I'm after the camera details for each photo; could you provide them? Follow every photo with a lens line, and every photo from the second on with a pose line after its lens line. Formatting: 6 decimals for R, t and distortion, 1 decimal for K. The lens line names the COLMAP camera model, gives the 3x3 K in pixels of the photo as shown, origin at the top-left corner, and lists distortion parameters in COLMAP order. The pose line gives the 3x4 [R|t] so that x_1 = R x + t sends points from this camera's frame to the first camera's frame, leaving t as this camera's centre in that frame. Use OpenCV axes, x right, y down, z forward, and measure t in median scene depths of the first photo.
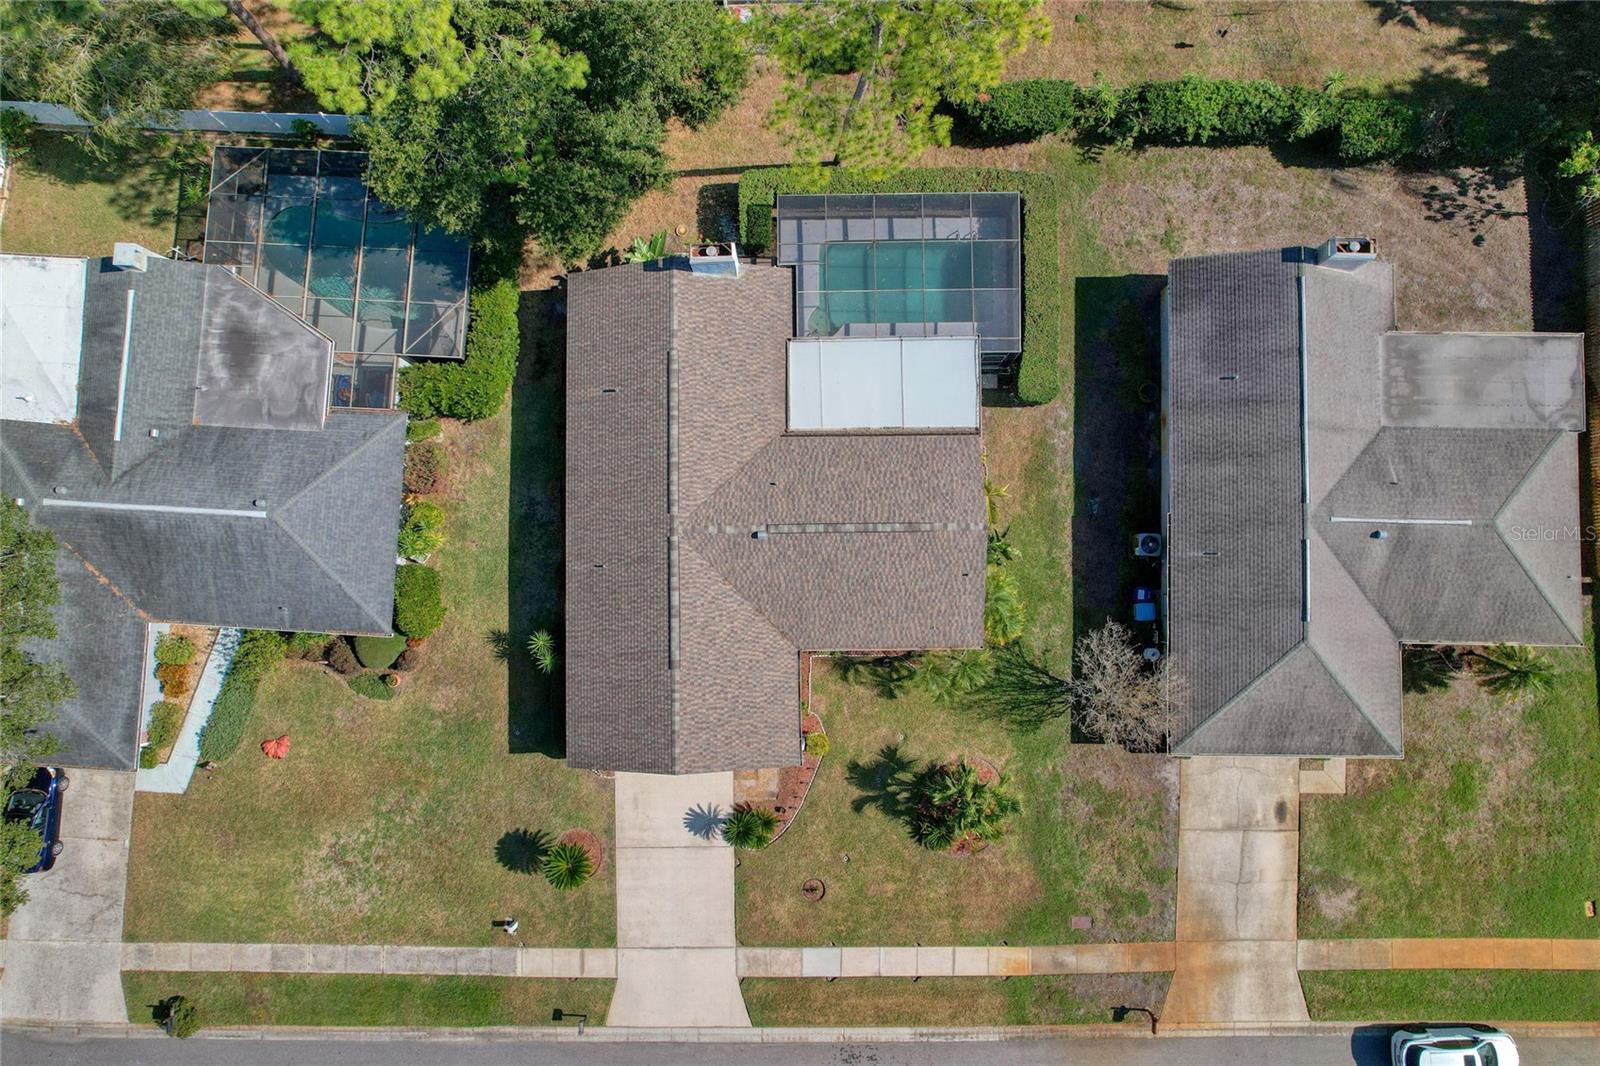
lens RADIAL K [[1024.3, 0, 809.1], [0, 1024.3, 540.7], [0, 0, 1]] dist [-0.061369, 0.056074]
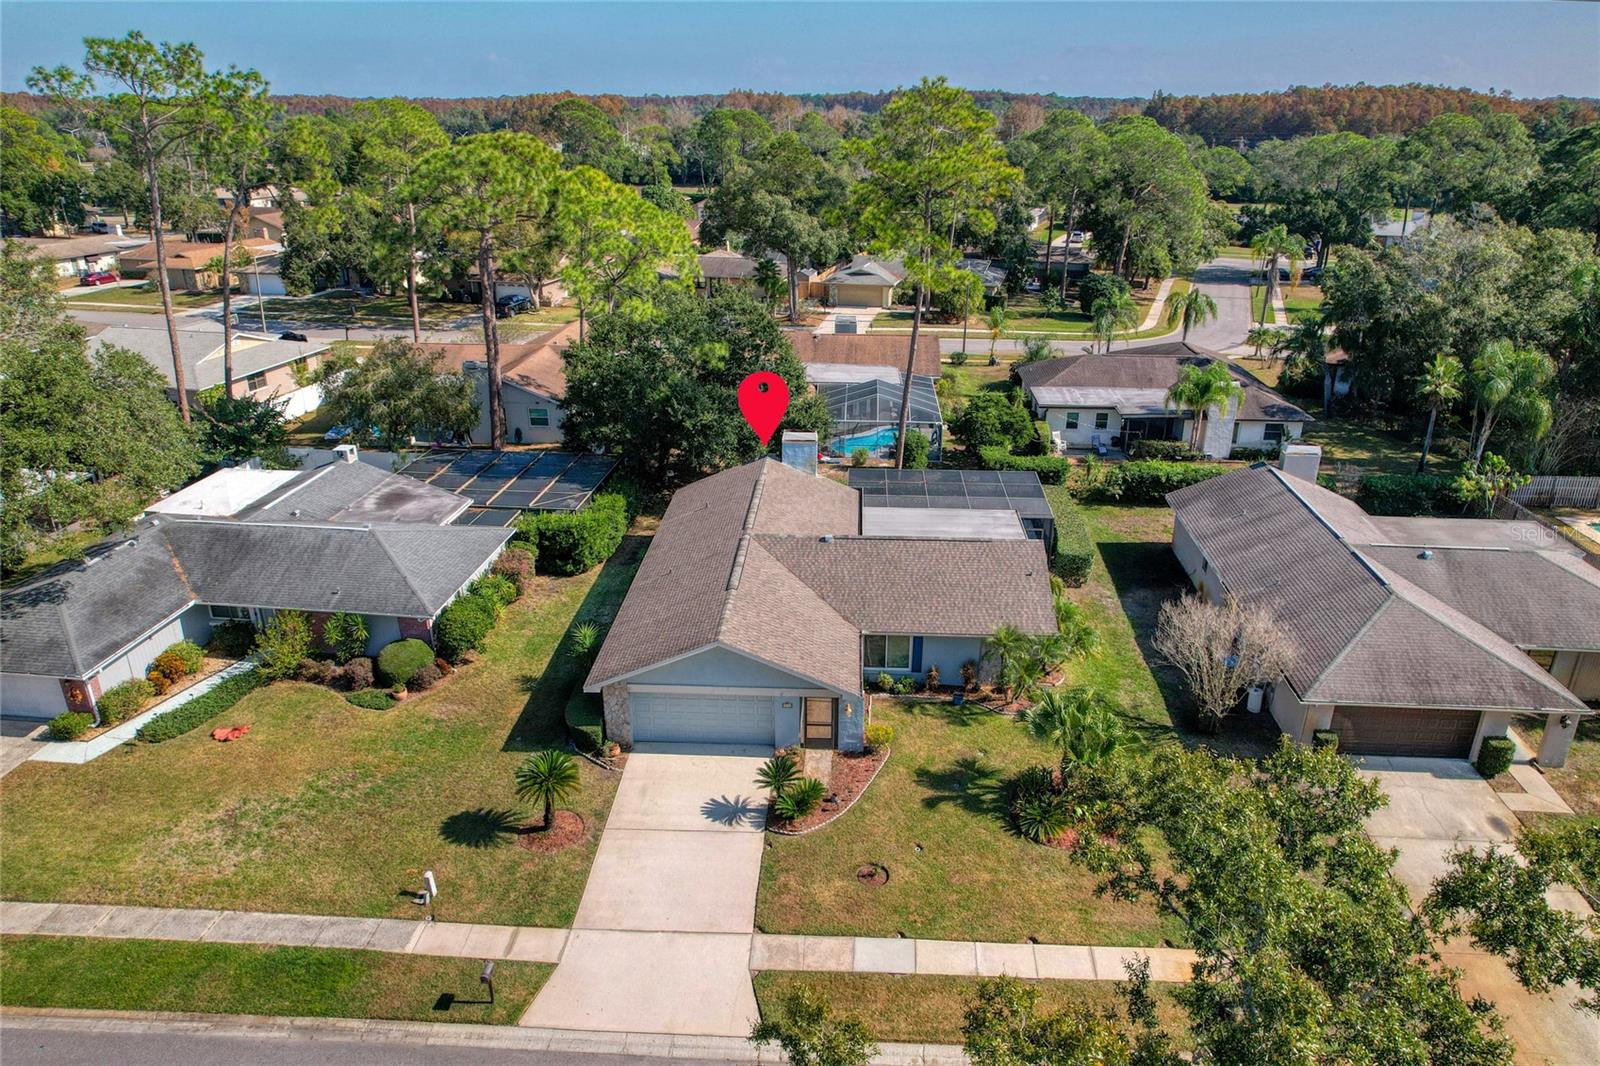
lens RADIAL K [[1076.8, 0, 800.0], [0, 1076.8, 533.0], [0, 0, 1]] dist [-0.067549, 0.064209]
pose [[0.997791, 0.039466, -0.053441, -0.015131], [-0.065142, 0.423345, -0.903624, 0.909508], [-0.013038, 0.905109, 0.424980, 0.477011]]
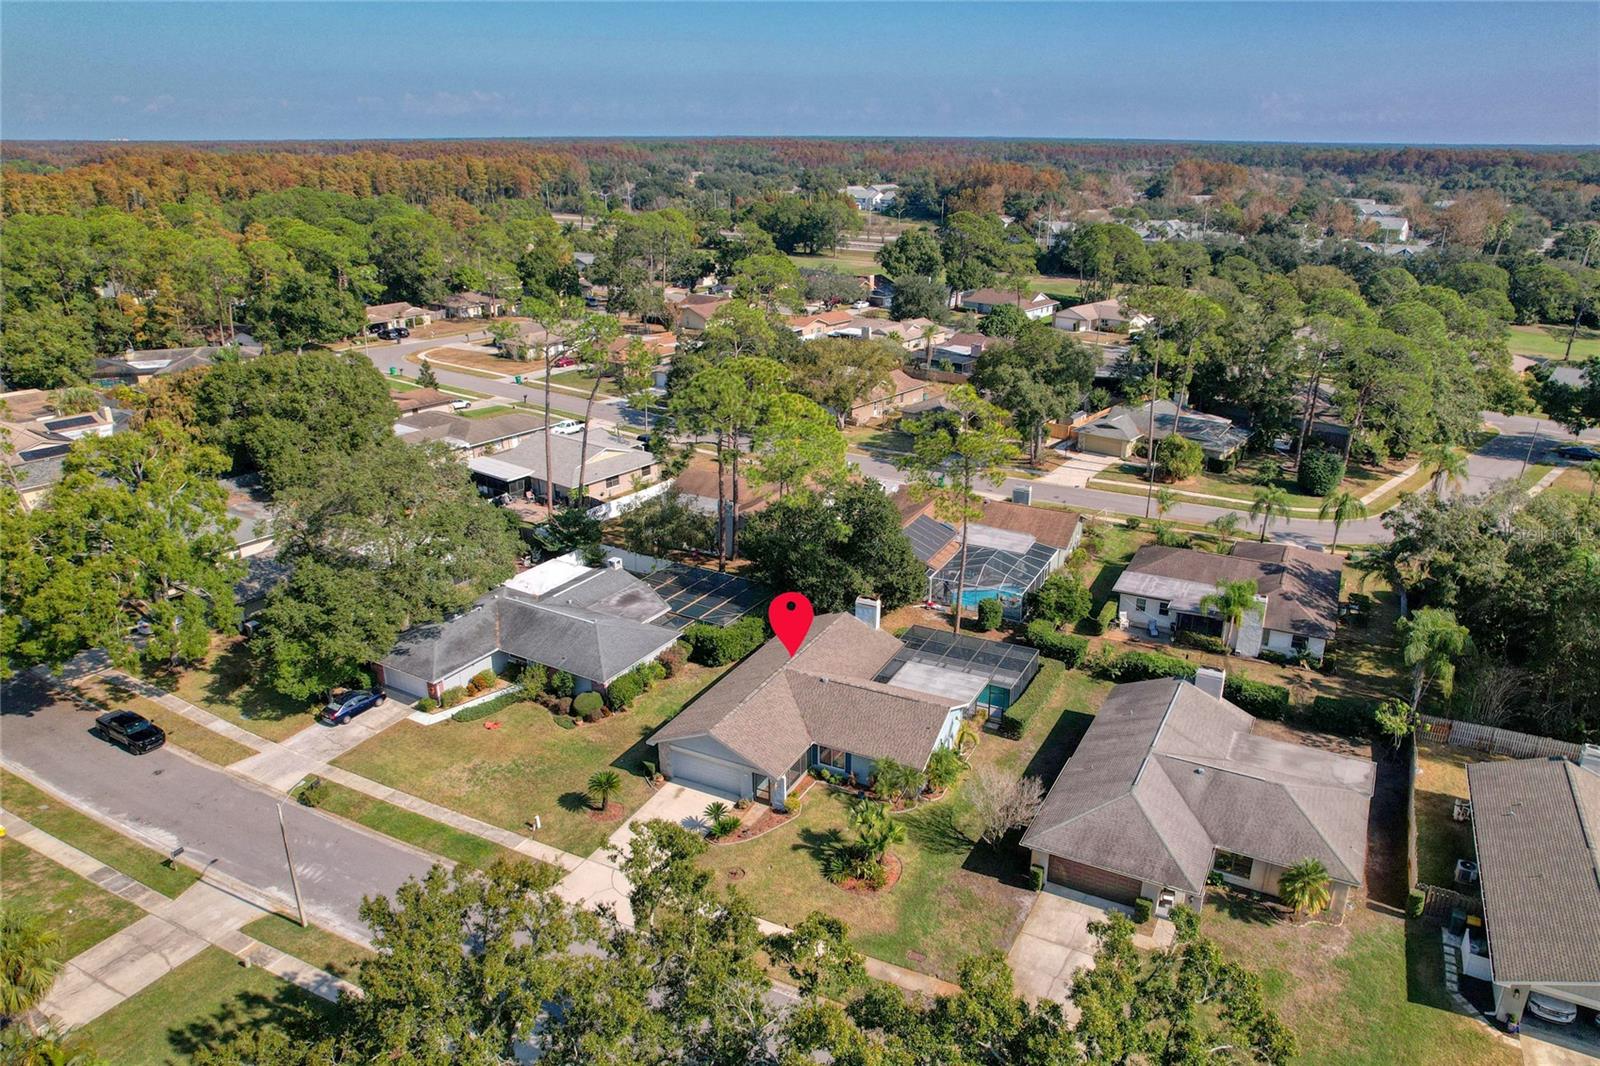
lens RADIAL K [[1083.4, 0, 824.6], [0, 1083.4, 535.3], [0, 0, 1]] dist [-0.066813, 0.068661]
pose [[0.892521, 0.176544, -0.415016, 0.602229], [-0.450977, 0.359717, -0.816838, 1.265977], [0.005080, 0.916207, 0.400672, 0.047396]]
